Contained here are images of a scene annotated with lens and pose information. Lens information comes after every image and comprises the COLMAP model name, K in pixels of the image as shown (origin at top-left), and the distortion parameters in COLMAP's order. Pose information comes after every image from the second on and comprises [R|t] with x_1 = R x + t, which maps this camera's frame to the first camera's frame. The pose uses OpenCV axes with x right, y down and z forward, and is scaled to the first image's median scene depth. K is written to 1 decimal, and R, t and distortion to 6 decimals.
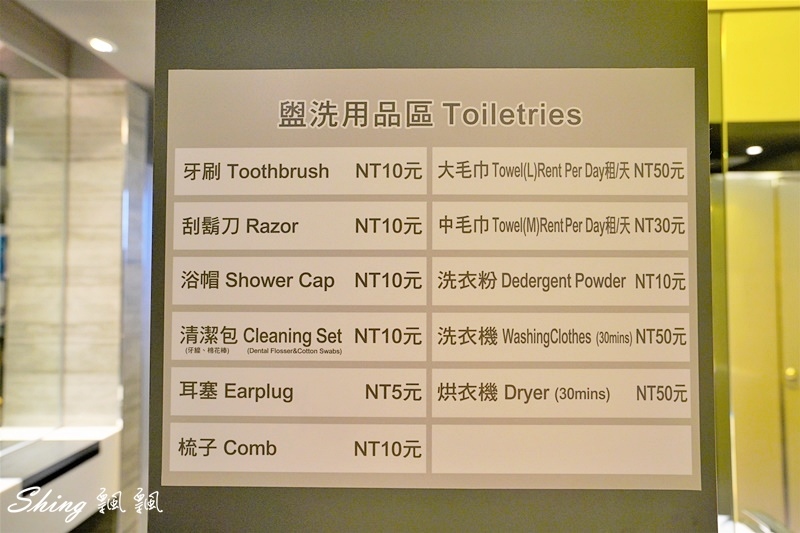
lens RADIAL K [[463.3, 0, 400.0], [0, 463.3, 266.5], [0, 0, 1]] dist [-0.000118, 0.000211]
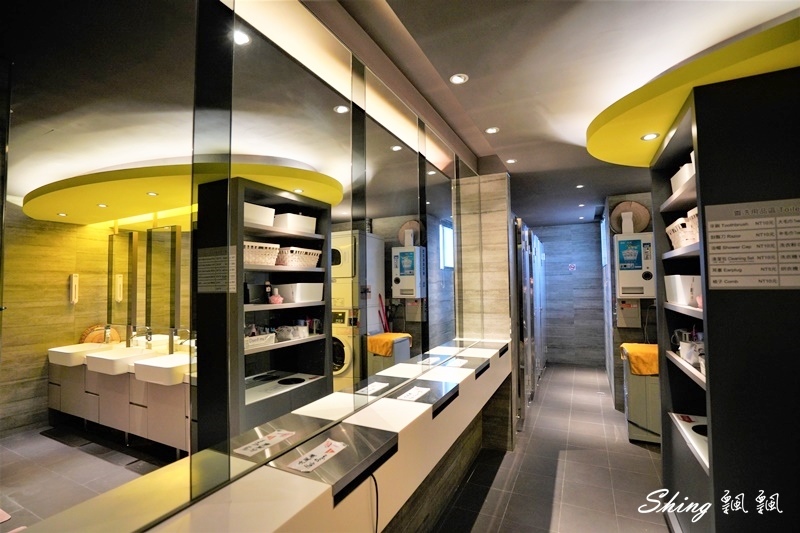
lens RADIAL K [[383.4, 0, 400.0], [0, 383.4, 266.5], [0, 0, 1]] dist [-0.002533, -0.000577]
pose [[0.909269, -0.031869, -0.414988, -1.810074], [0.025990, 0.999466, -0.019809, 0.219104], [0.415397, 0.007226, 0.909611, -4.112347]]
